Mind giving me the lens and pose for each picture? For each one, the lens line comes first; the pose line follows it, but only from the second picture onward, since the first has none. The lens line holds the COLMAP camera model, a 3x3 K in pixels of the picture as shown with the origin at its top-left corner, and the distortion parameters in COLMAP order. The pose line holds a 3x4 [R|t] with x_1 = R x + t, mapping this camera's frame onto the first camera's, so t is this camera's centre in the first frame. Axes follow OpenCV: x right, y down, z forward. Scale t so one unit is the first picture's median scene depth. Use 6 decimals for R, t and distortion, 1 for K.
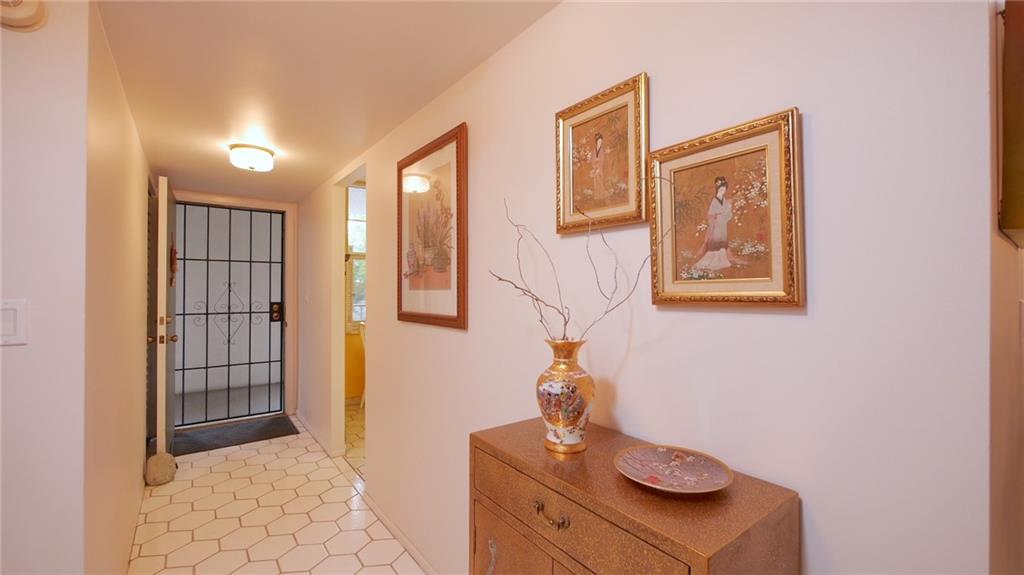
lens RADIAL K [[423.2, 0, 506.2], [0, 423.2, 281.7], [0, 0, 1]] dist [-0.010414, 0.001978]
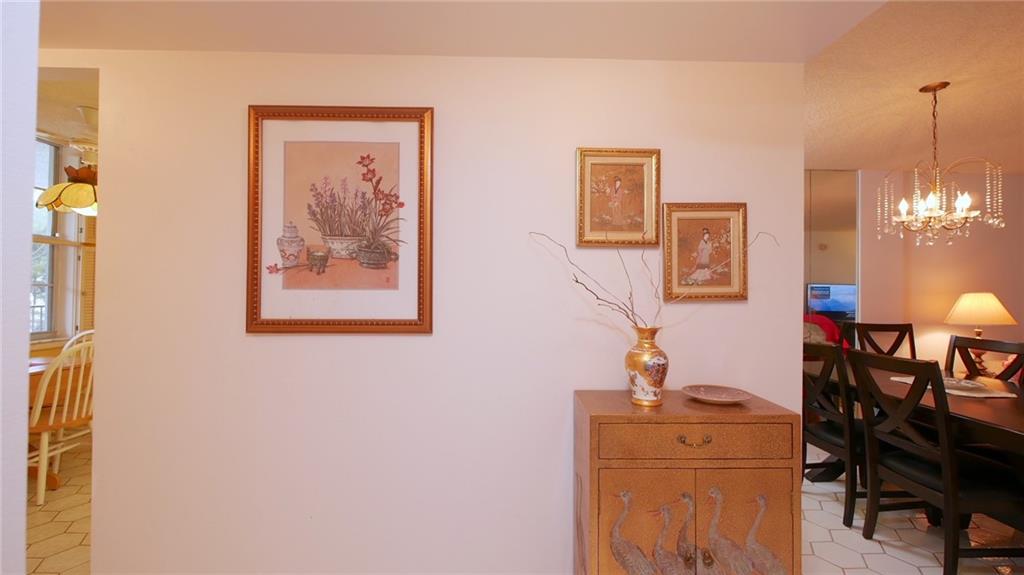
lens RADIAL K [[423.2, 0, 517.3], [0, 423.2, 283.4], [0, 0, 1]] dist [-0.010414, 0.001978]
pose [[0.589558, 0.026075, 0.807305, -1.087604], [-0.020988, 0.999636, -0.016959, 0.024672], [-0.807453, -0.006946, 0.589891, 0.460303]]
